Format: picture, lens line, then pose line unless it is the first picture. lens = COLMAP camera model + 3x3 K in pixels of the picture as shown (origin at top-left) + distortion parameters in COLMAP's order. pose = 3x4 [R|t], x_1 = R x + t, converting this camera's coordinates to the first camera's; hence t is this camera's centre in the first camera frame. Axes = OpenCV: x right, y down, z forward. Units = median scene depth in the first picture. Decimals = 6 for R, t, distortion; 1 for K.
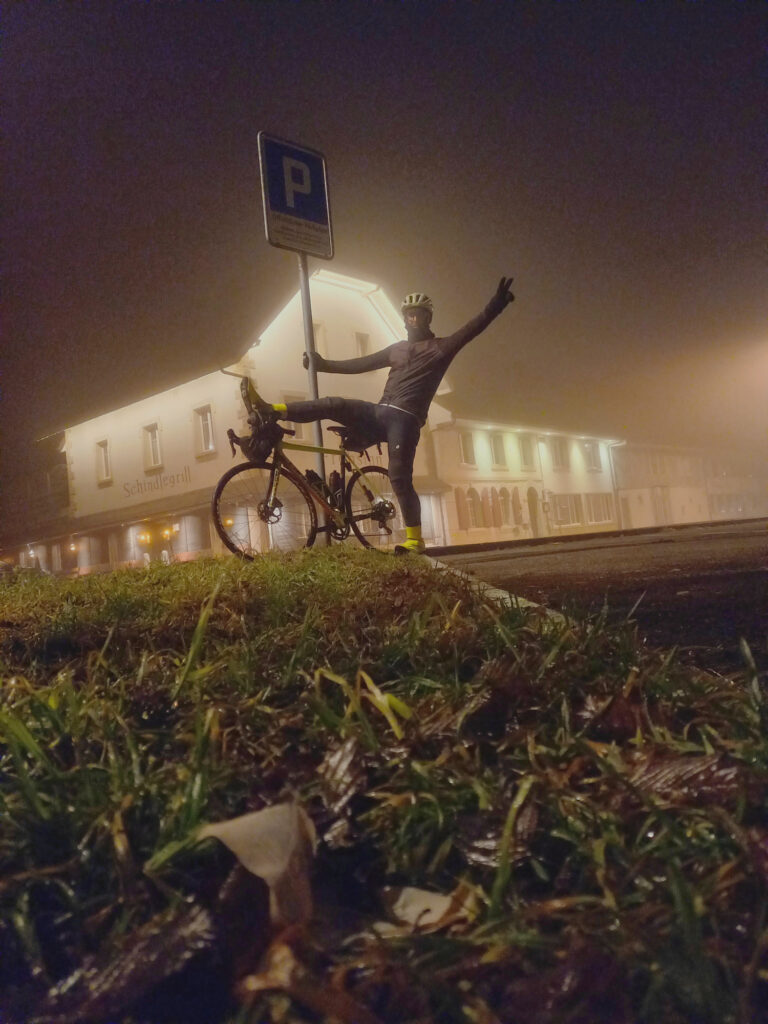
lens RADIAL K [[807.5, 0, 384.0], [0, 807.5, 512.0], [0, 0, 1]] dist [0.062420, 0.000946]
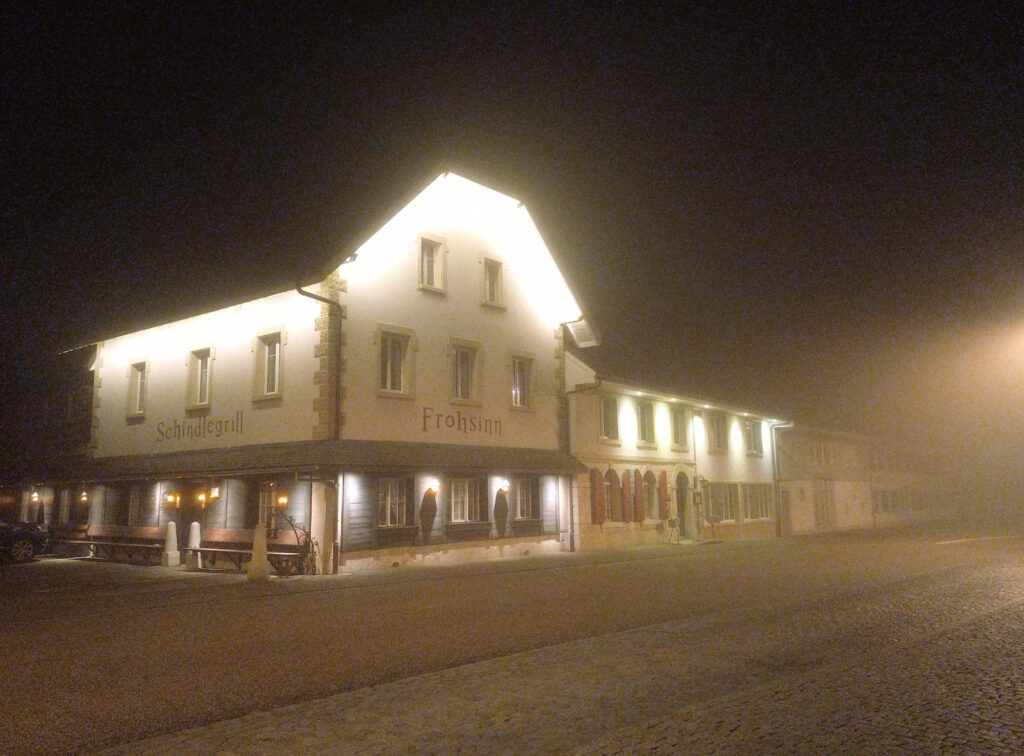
lens RADIAL K [[792.0, 0, 512.0], [0, 792.0, 378.0], [0, 0, 1]] dist [-0.001056, -0.003109]
pose [[0.994195, 0.102936, 0.031321, -0.019722], [-0.100367, 0.992134, -0.074805, -0.050860], [-0.038774, 0.071228, 0.996706, 0.237680]]
